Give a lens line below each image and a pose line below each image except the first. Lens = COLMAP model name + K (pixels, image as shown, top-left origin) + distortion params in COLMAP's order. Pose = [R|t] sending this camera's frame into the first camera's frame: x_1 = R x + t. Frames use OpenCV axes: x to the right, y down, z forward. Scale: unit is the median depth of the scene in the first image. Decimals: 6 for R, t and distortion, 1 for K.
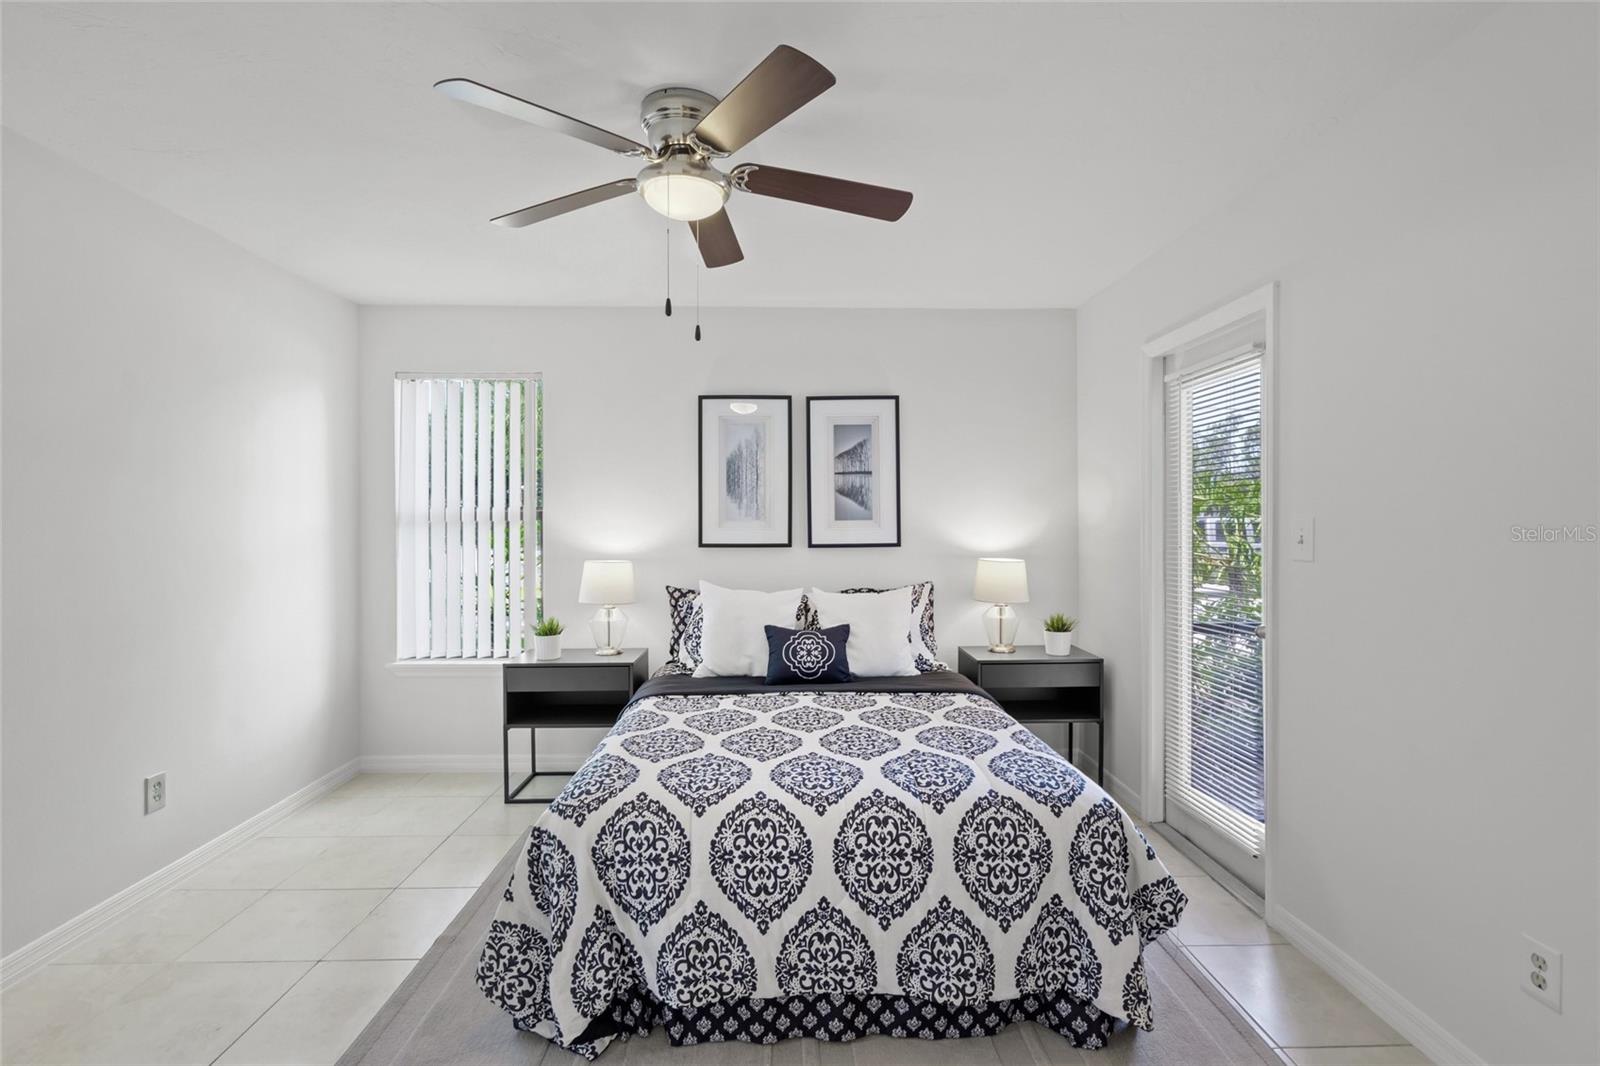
lens RADIAL K [[742.7, 0, 801.3], [0, 742.7, 531.8], [0, 0, 1]] dist [-0.003524, 0.003855]
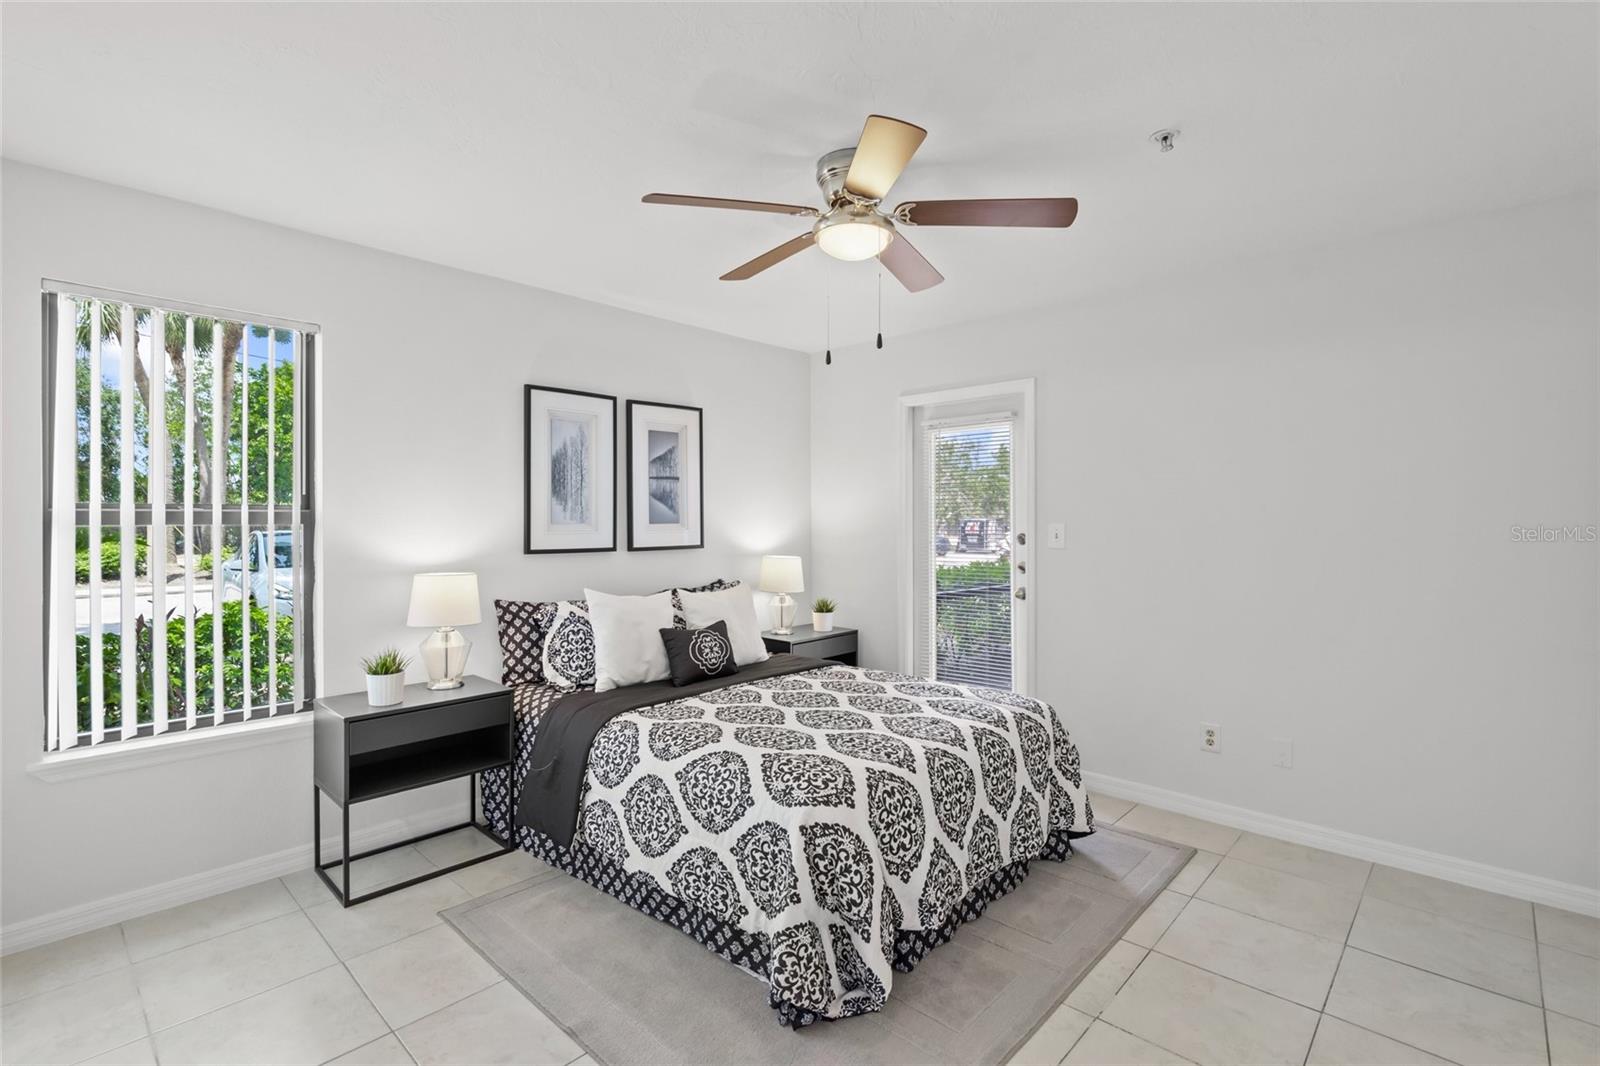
lens RADIAL K [[742.7, 0, 799.9], [0, 742.7, 526.5], [0, 0, 1]] dist [-0.003524, 0.003855]
pose [[0.702005, -0.003004, 0.712165, -0.561433], [0.008997, 0.999949, -0.004651, -0.005207], [-0.712115, 0.009673, 0.701996, 0.143708]]
